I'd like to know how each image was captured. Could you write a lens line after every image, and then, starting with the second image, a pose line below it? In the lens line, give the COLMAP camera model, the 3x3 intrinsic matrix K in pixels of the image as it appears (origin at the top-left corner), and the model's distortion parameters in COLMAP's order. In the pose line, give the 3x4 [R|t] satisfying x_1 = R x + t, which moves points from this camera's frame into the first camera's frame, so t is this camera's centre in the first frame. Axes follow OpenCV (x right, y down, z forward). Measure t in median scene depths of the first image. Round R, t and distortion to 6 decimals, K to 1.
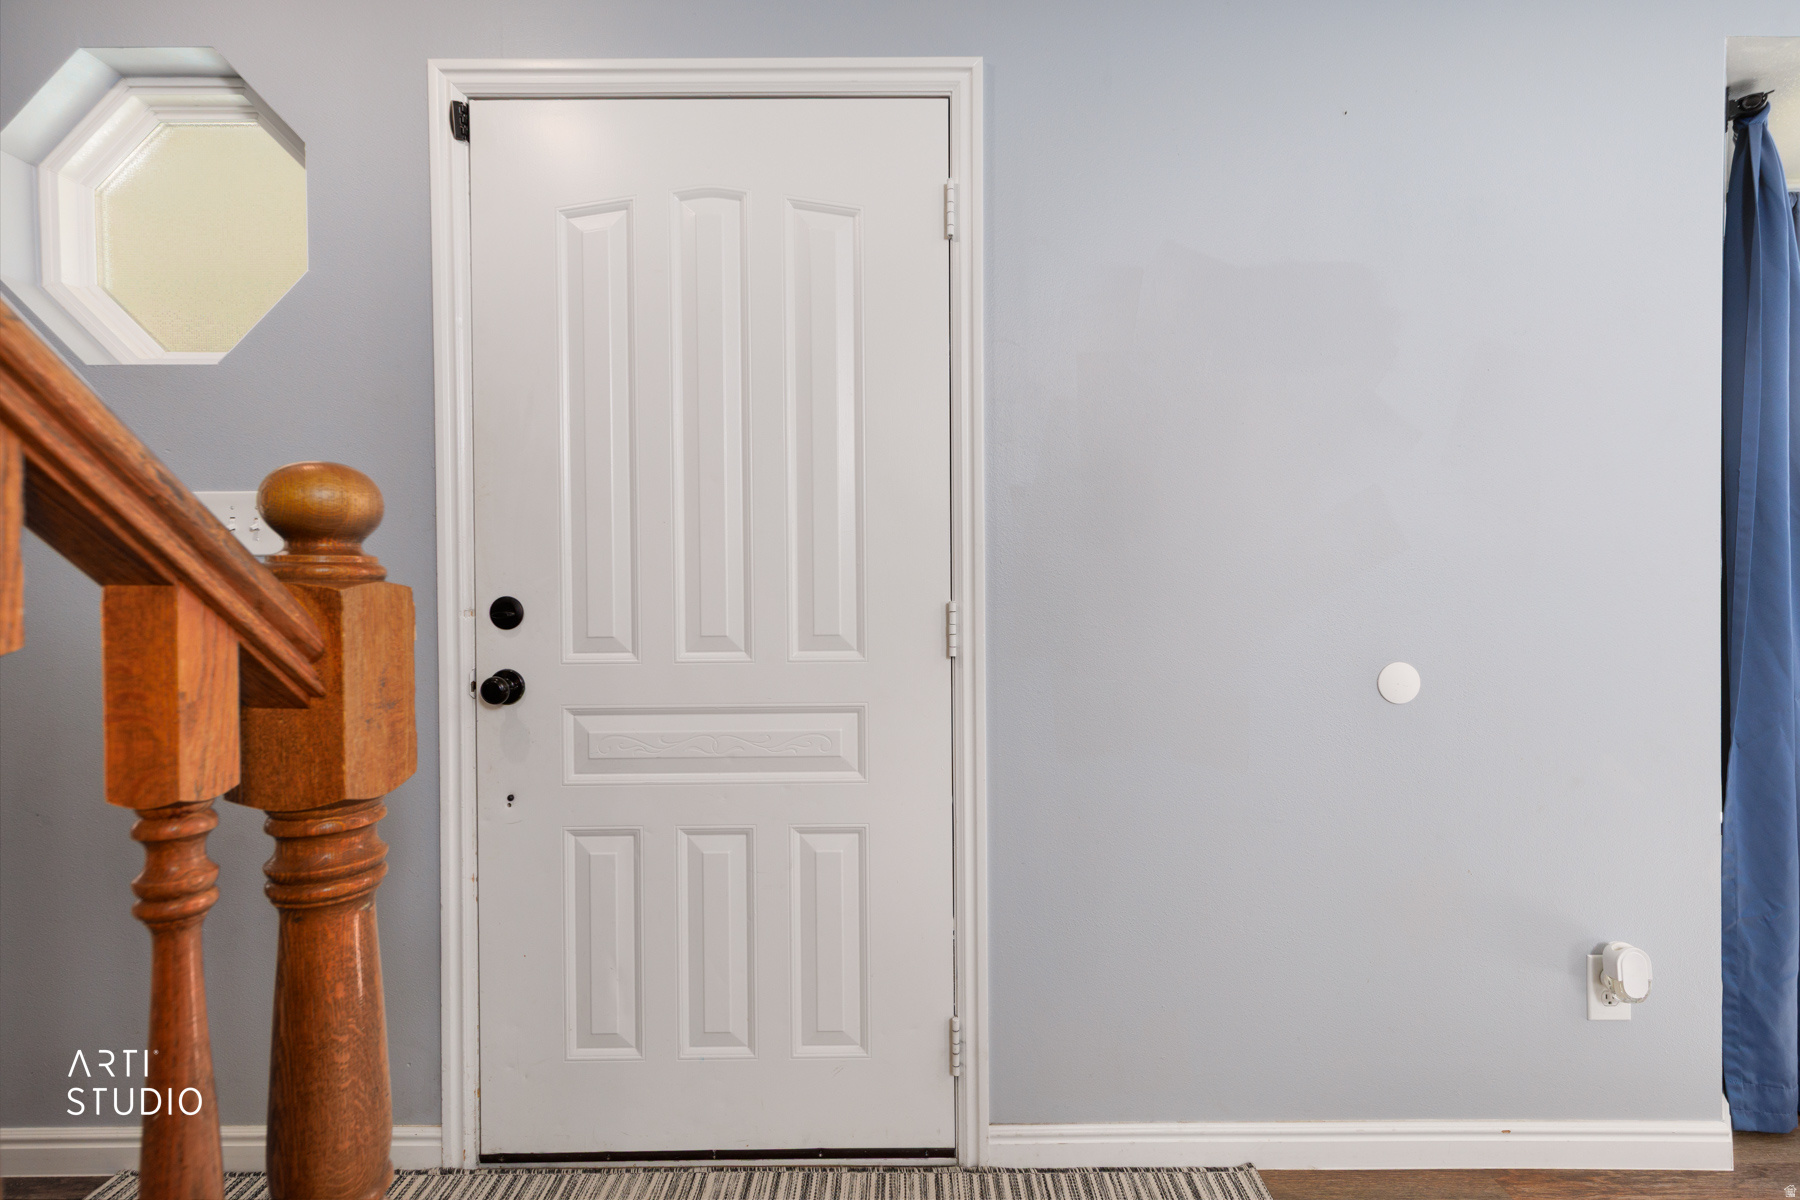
lens RADIAL K [[798.5, 0, 928.9], [0, 798.5, 617.1], [0, 0, 1]] dist [0.004020, -0.001558]
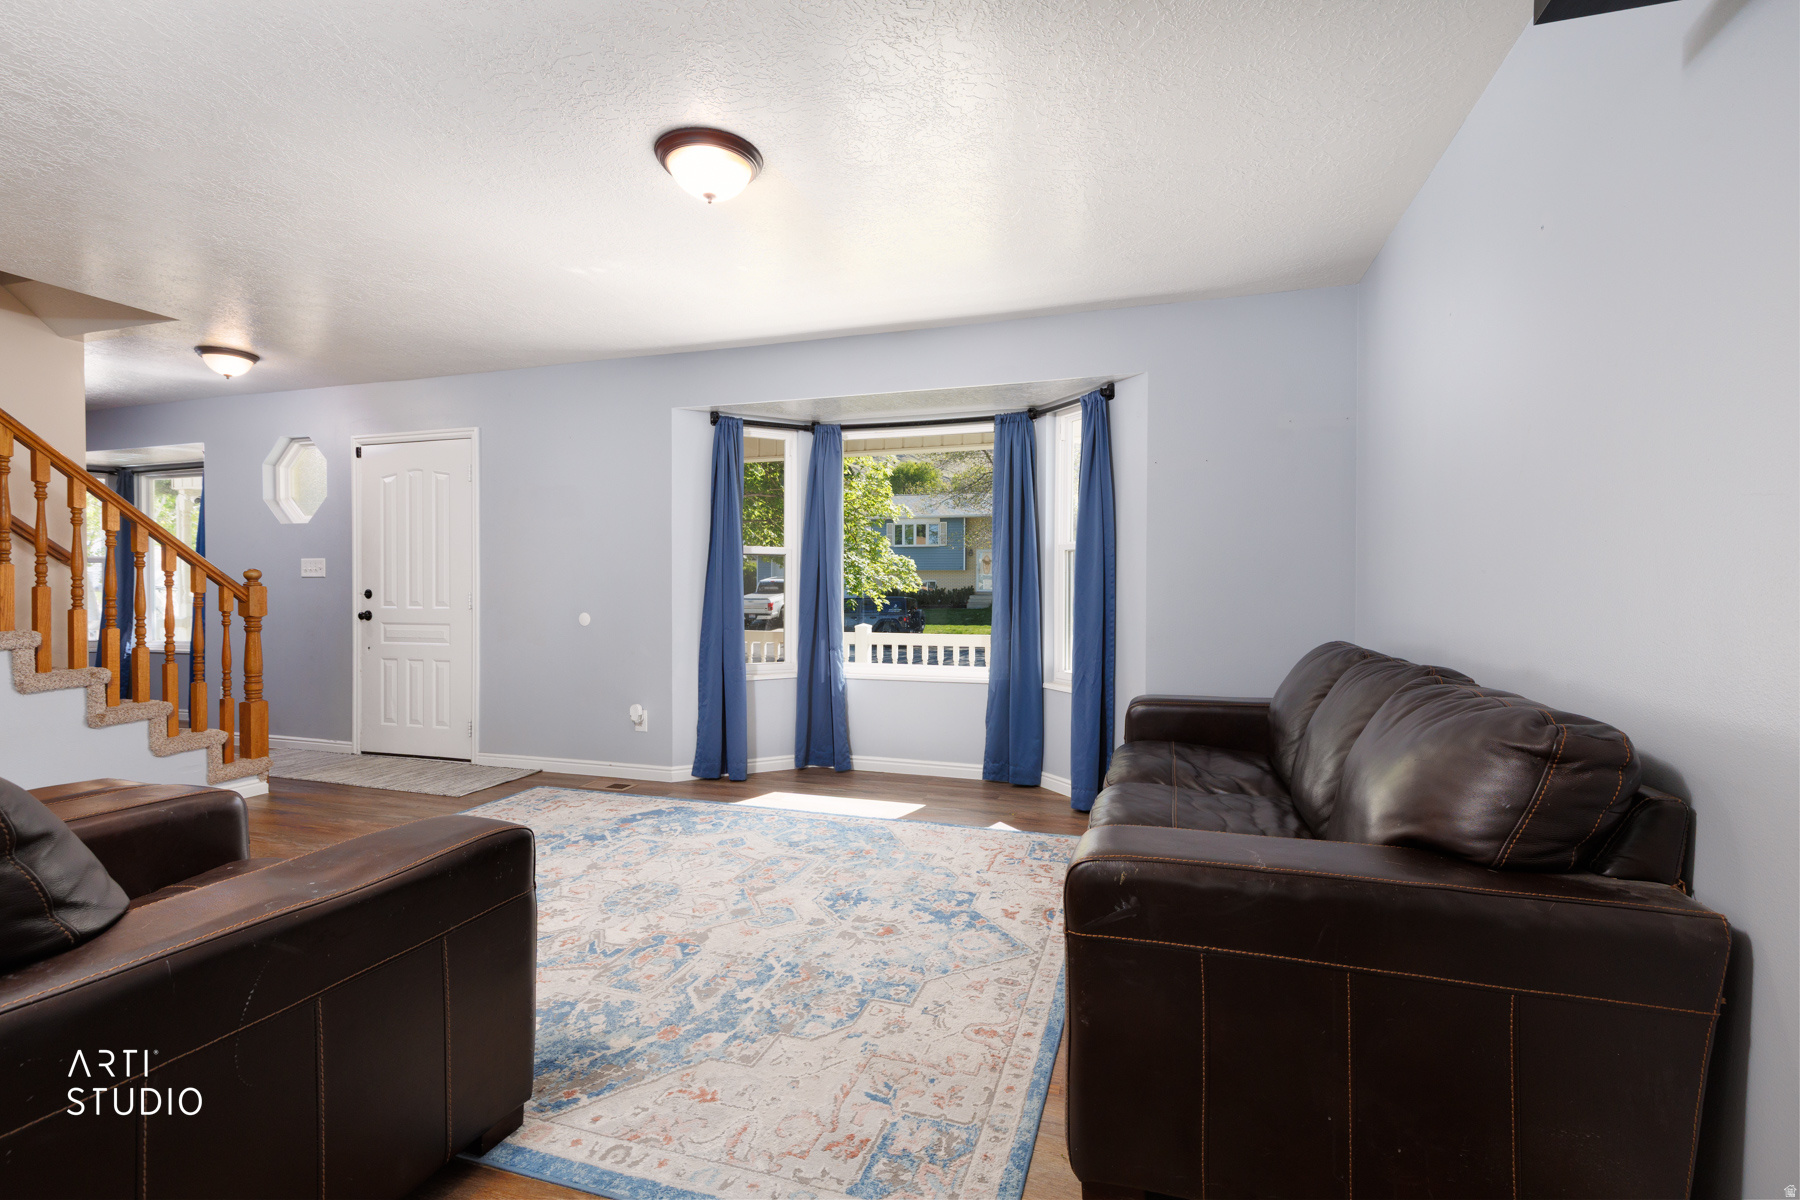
lens RADIAL K [[798.5, 0, 919.7], [0, 798.5, 623.9], [0, 0, 1]] dist [0.004020, -0.001558]
pose [[0.953978, 0.022160, -0.299056, 2.775152], [-0.019495, 0.999739, 0.011891, 0.036130], [0.299241, -0.005514, 0.954162, -1.578836]]
